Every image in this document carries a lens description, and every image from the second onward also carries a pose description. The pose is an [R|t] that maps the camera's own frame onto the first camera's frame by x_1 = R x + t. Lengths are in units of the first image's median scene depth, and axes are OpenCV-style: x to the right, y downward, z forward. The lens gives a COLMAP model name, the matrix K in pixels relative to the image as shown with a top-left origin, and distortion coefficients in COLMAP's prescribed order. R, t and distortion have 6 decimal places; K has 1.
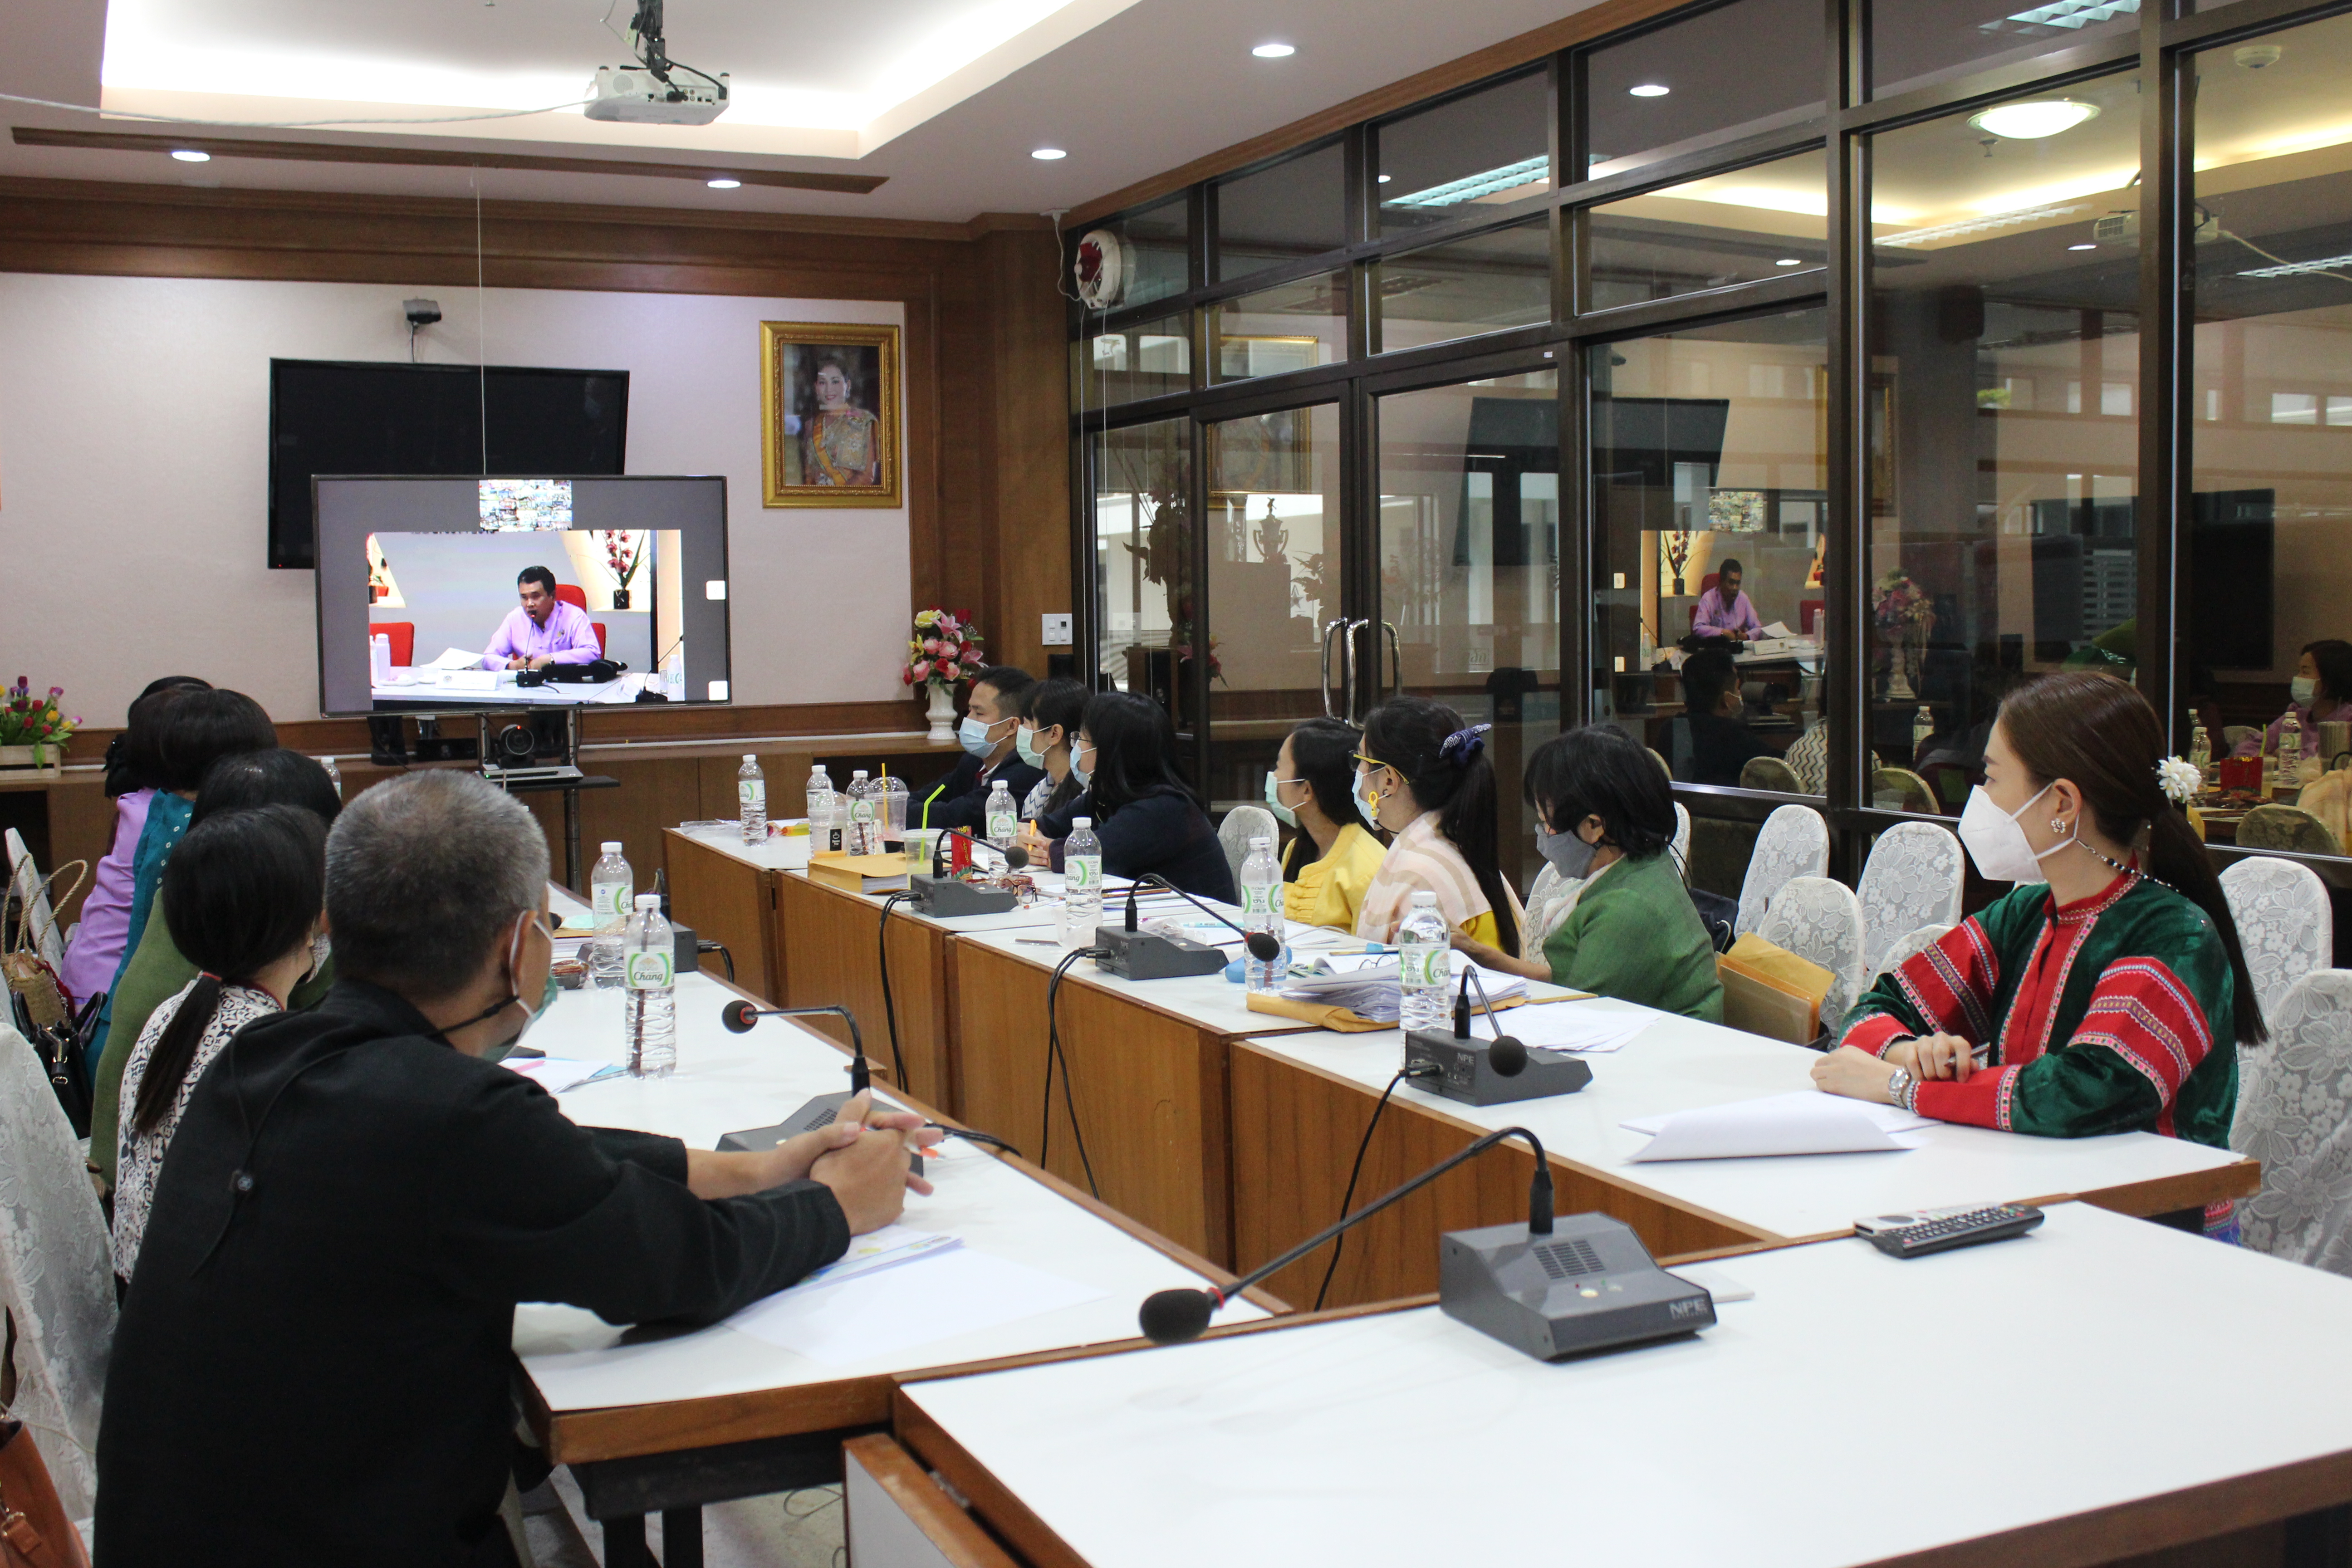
lens RADIAL K [[2427.8, 0, 1167.9], [0, 2427.8, 773.7], [0, 0, 1]] dist [-0.043188, 0.000000]
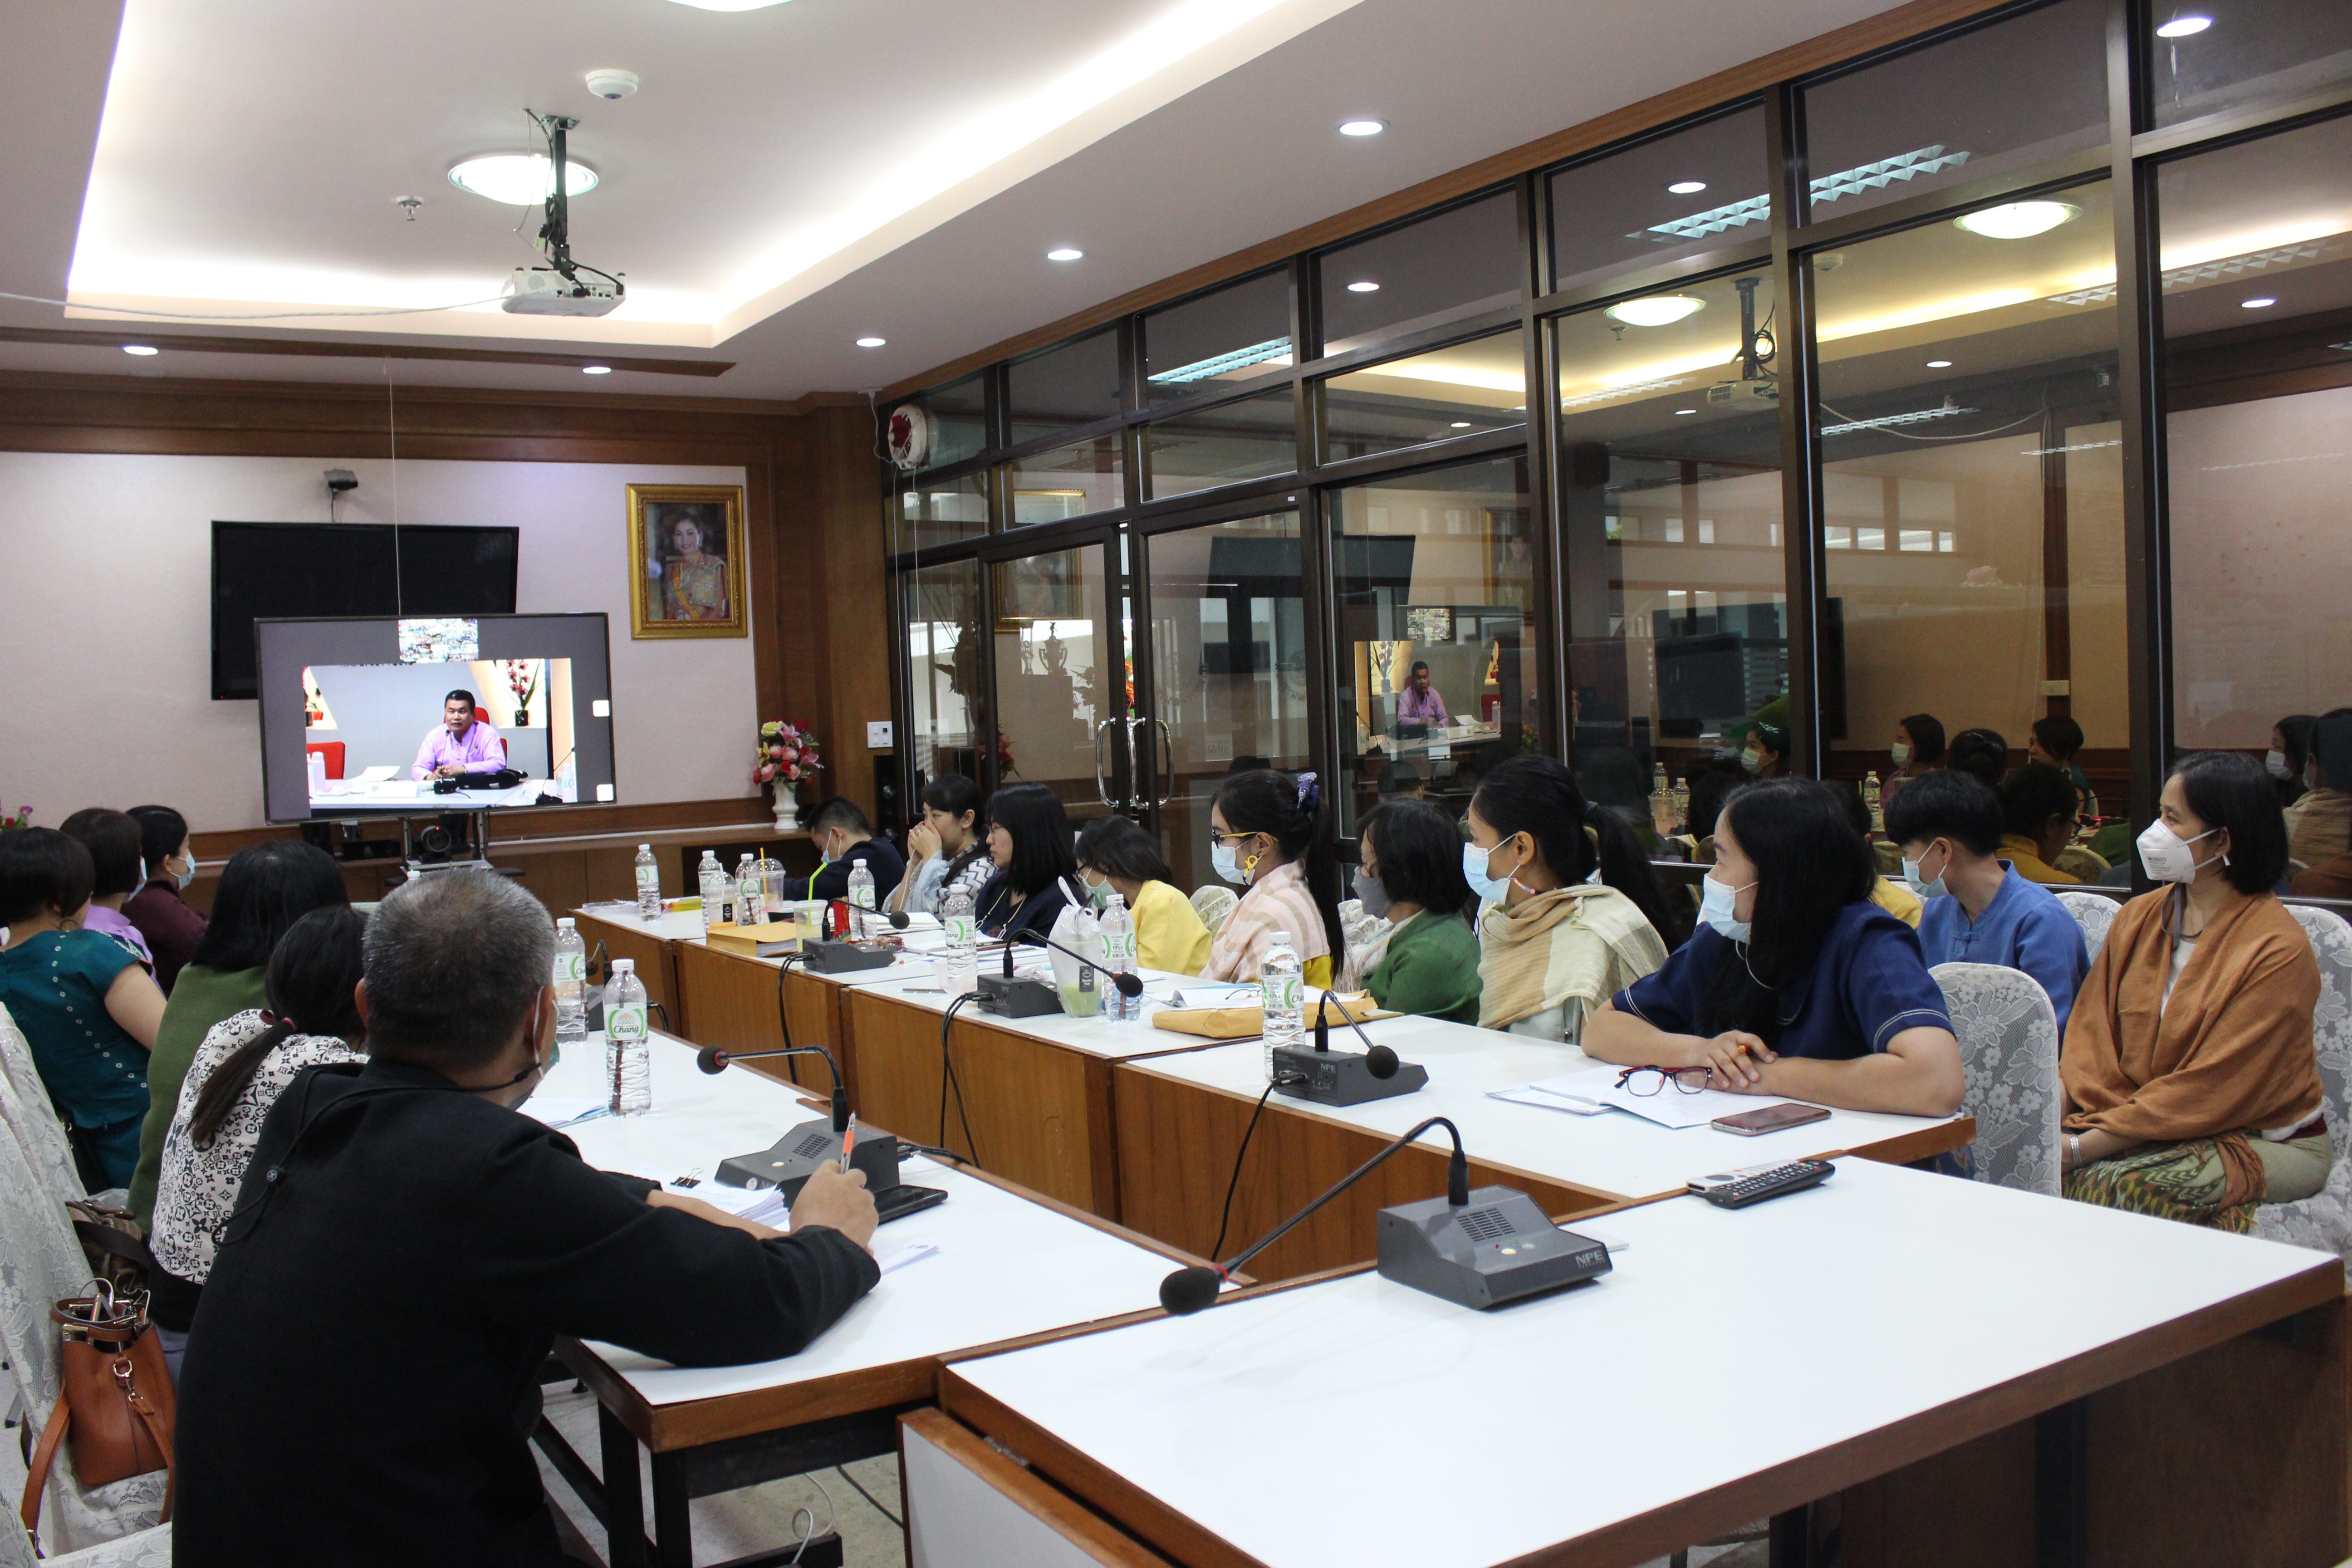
lens RADIAL K [[1989.1, 0, 1177.4], [0, 1989.1, 789.3], [0, 0, 1]] dist [-0.098089, 0.072046]
pose [[0.992643, -0.030642, 0.117141, -0.022589], [0.034263, 0.998991, -0.029023, 0.001891], [-0.116133, 0.032823, 0.992691, 0.008922]]
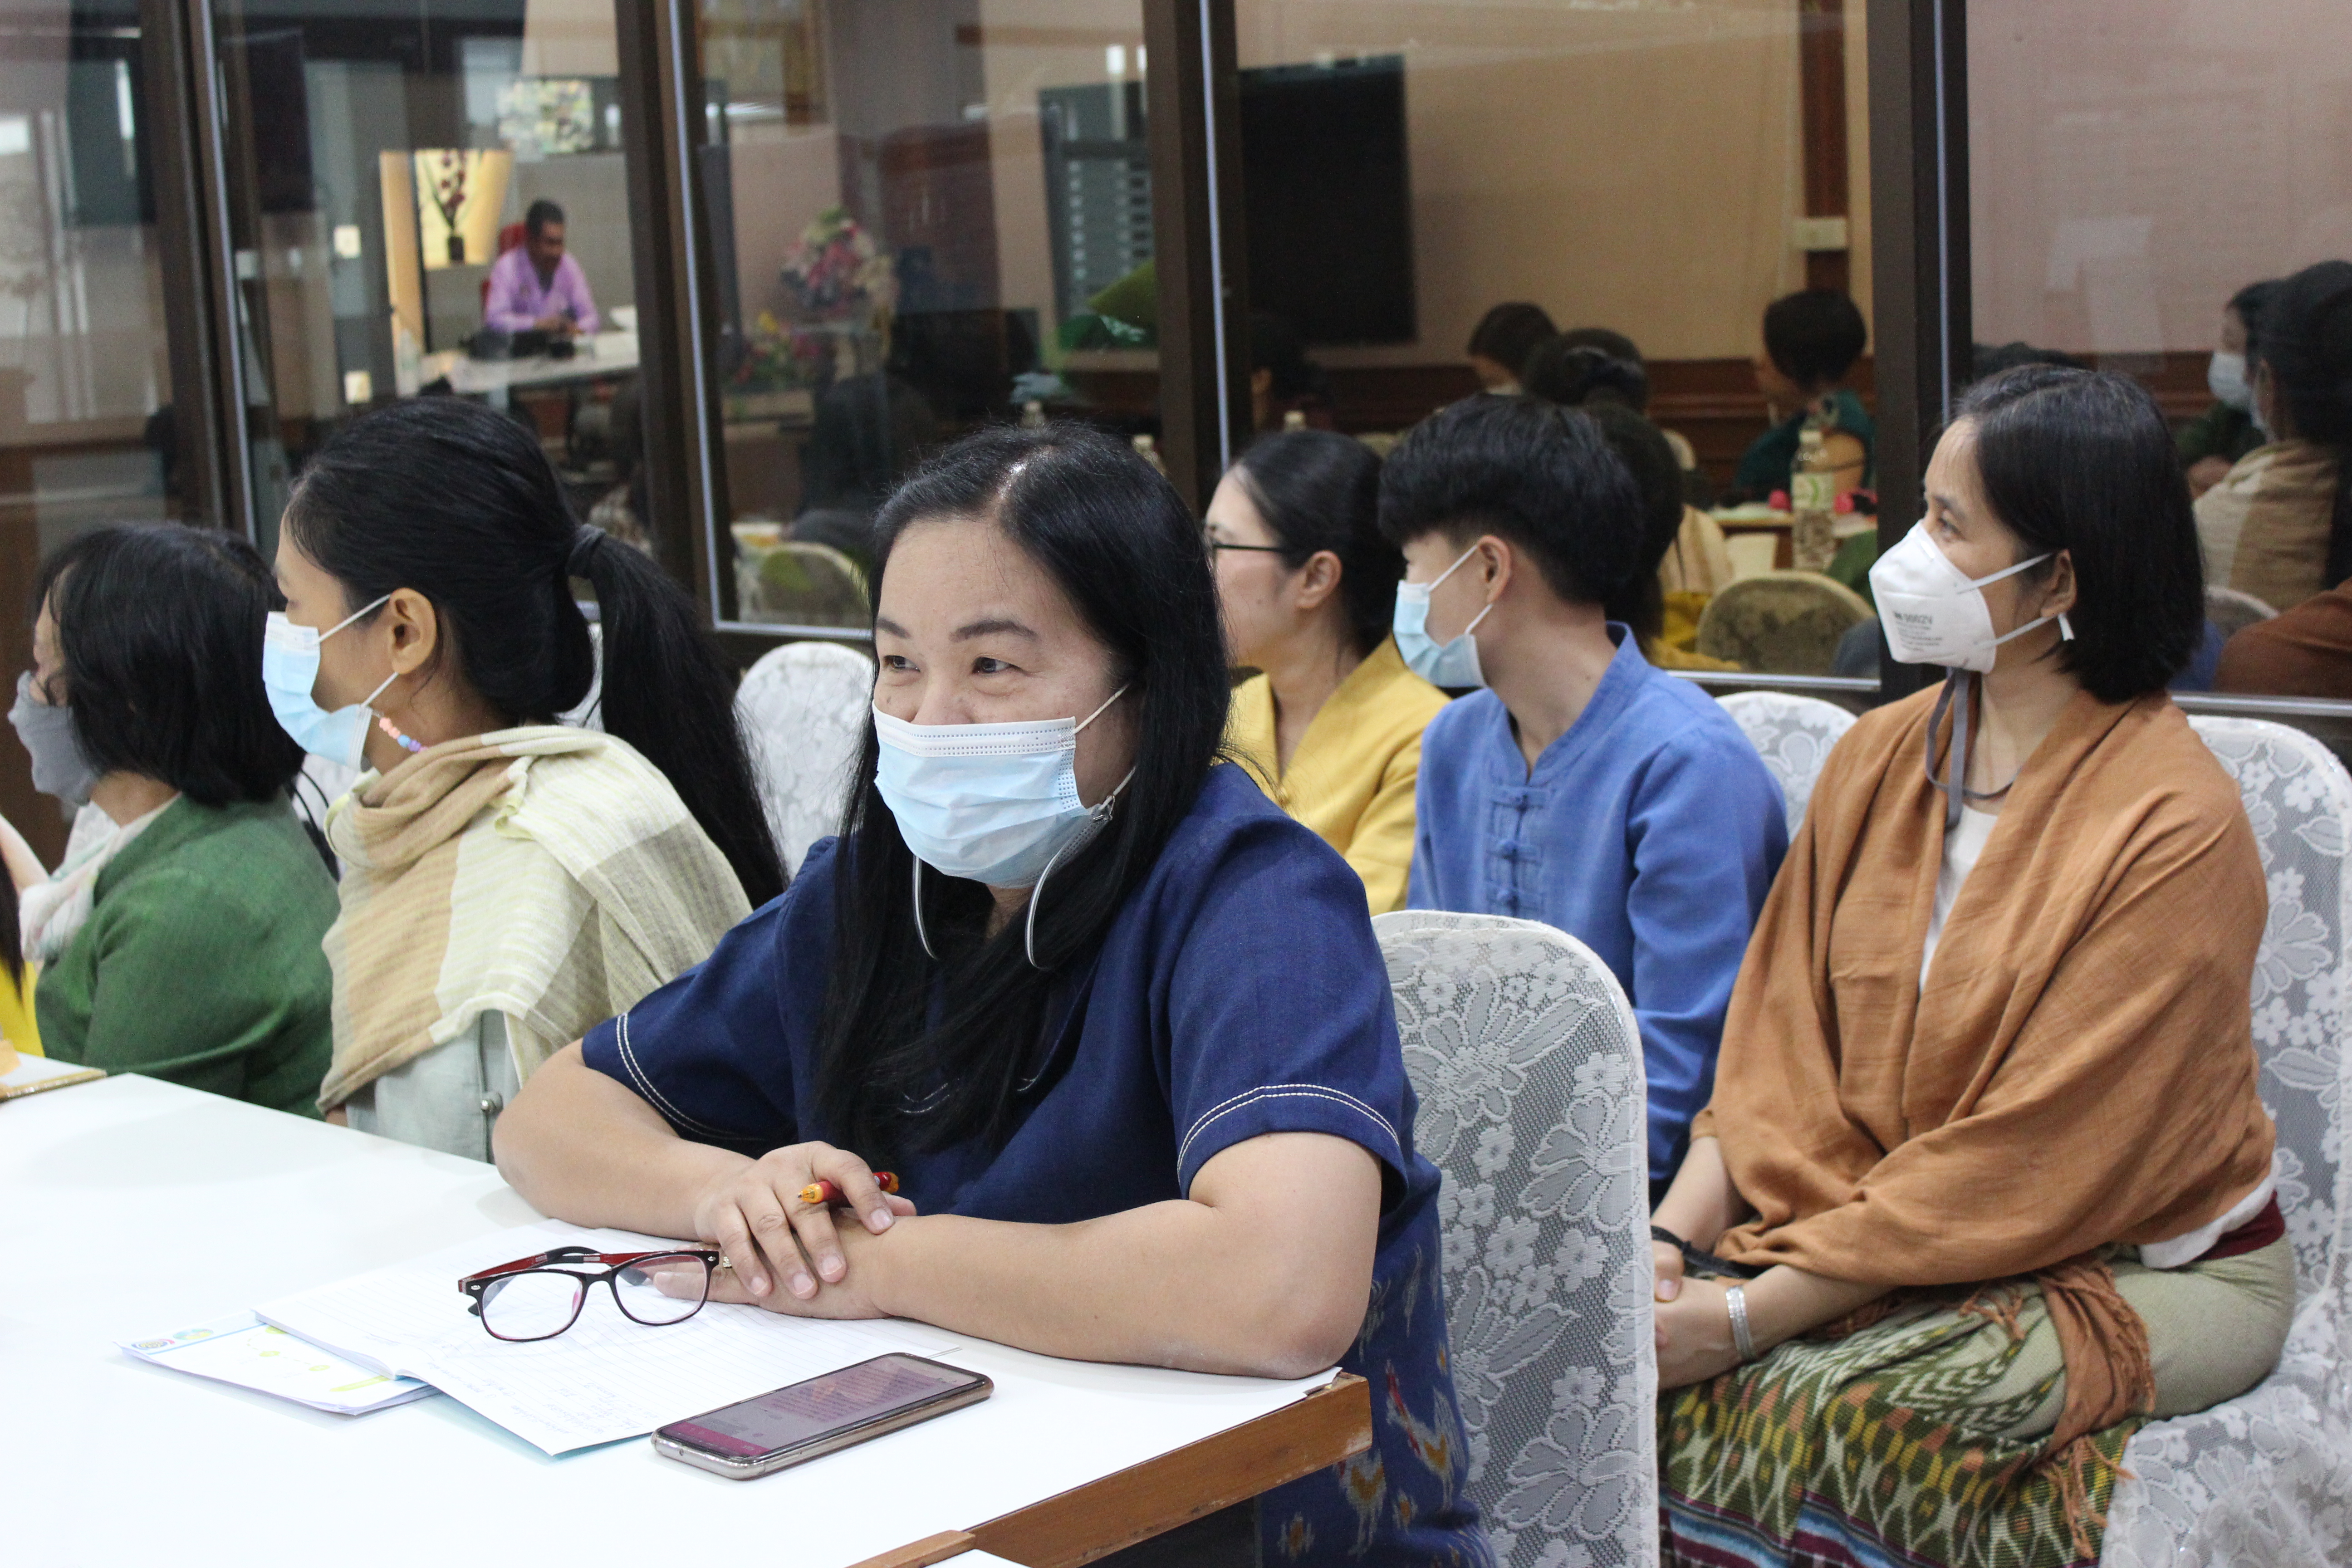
lens RADIAL K [[3756.4, 0, 1181.1], [0, 3756.4, 770.1], [0, 0, 1]] dist [-0.021891, 0.000000]
pose [[0.935195, -0.082655, 0.344353, 0.079389], [0.063389, 0.995747, 0.066856, -0.002385], [-0.348415, -0.040695, 0.936457, 0.134698]]
